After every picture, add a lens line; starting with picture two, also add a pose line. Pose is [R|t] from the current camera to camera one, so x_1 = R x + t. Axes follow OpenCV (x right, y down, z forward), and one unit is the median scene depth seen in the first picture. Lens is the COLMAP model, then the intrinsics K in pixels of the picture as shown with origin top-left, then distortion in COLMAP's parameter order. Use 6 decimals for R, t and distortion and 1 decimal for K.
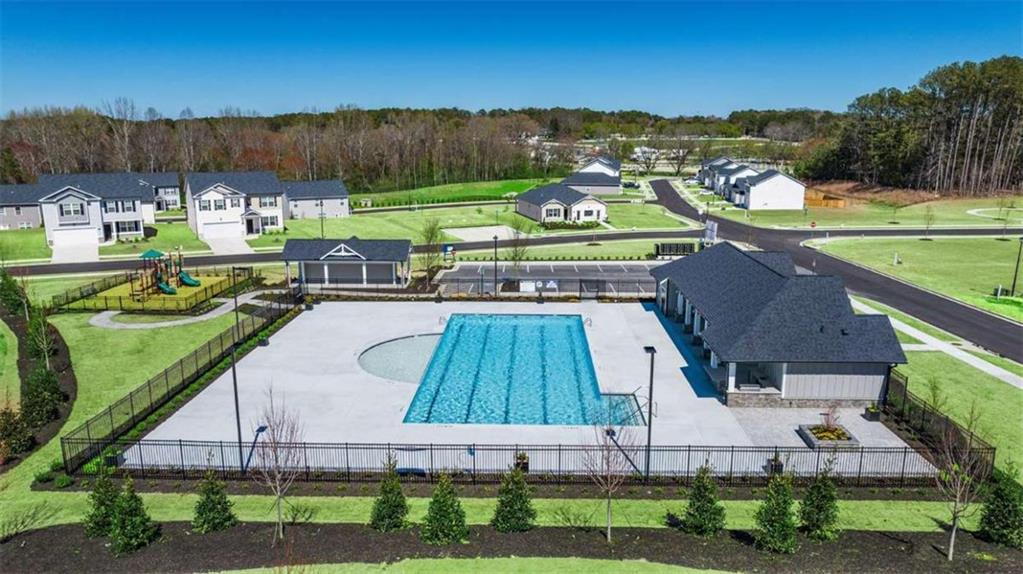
lens RADIAL K [[719.1, 0, 514.6], [0, 719.1, 281.9], [0, 0, 1]] dist [-0.029573, 0.013564]
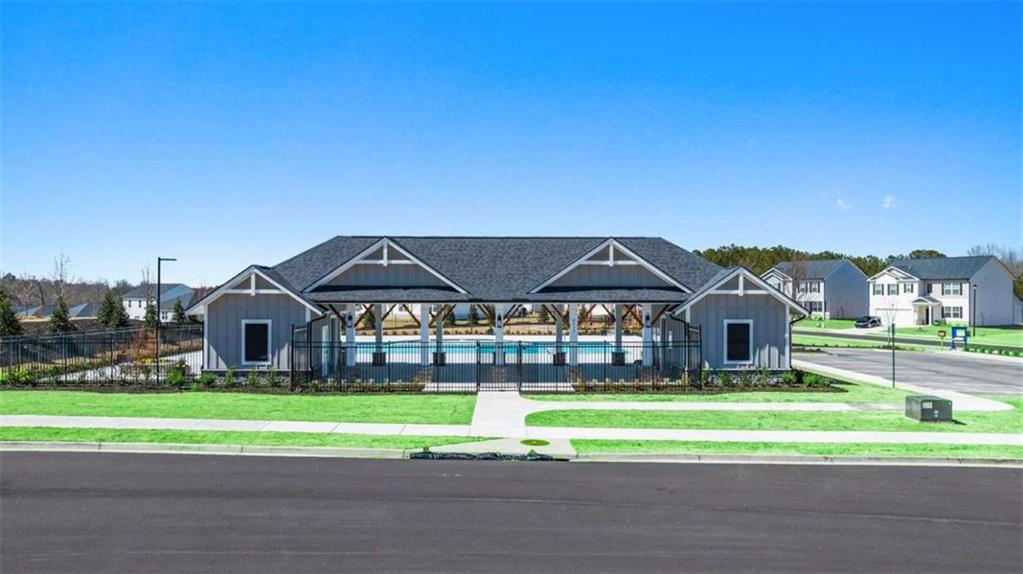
lens RADIAL K [[719.1, 0, 508.2], [0, 719.1, 289.3], [0, 0, 1]] dist [-0.029573, 0.013564]
pose [[0.033212, -0.013010, -0.999364, 0.526645], [-0.207522, 0.978033, -0.019629, 0.014131], [0.977666, 0.208042, 0.029783, 0.518712]]
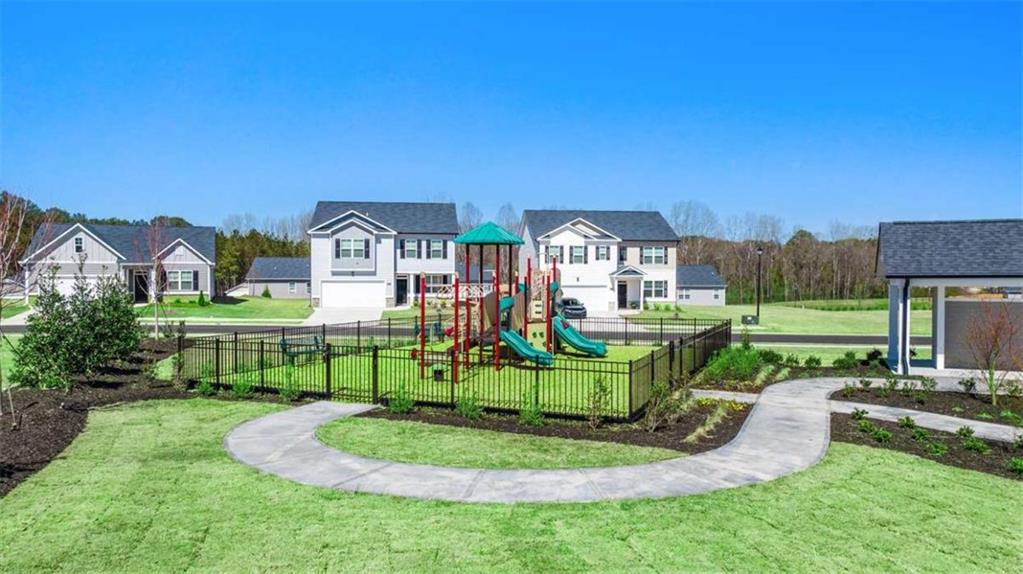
lens RADIAL K [[719.1, 0, 510.0], [0, 719.1, 282.2], [0, 0, 1]] dist [-0.029573, 0.013564]
pose [[0.923825, 0.002065, -0.382811, -0.255643], [-0.077190, 0.980451, -0.180992, 0.025326], [0.374953, 0.196754, 0.905924, 0.486560]]
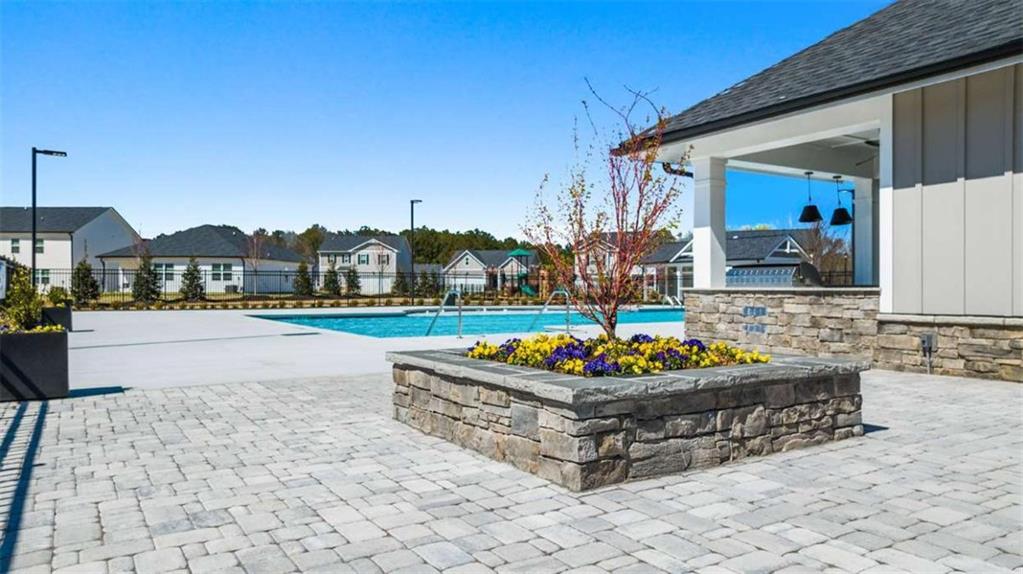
lens RADIAL K [[719.1, 0, 516.4], [0, 719.1, 287.0], [0, 0, 1]] dist [-0.029573, 0.013564]
pose [[0.543962, -0.005616, -0.839091, 0.197569], [-0.171837, 0.978040, -0.117943, 0.079980], [0.821327, 0.208343, 0.531051, 0.335250]]
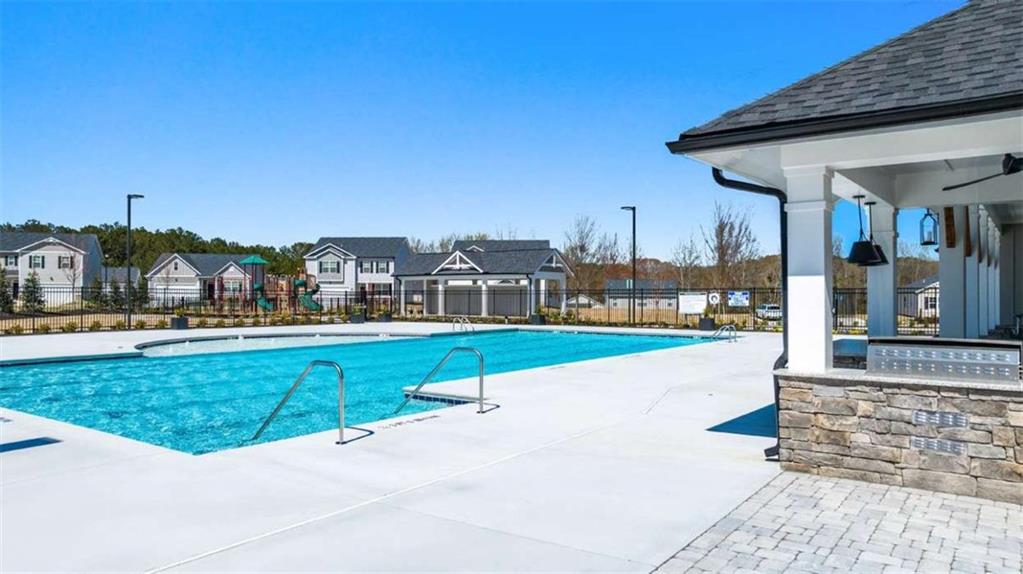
lens RADIAL K [[719.1, 0, 512.7], [0, 719.1, 289.2], [0, 0, 1]] dist [-0.029573, 0.013564]
pose [[0.822172, -0.005082, -0.569216, 0.140364], [-0.116721, 0.977208, -0.177317, 0.070690], [0.557143, 0.212225, 0.802840, 0.342991]]
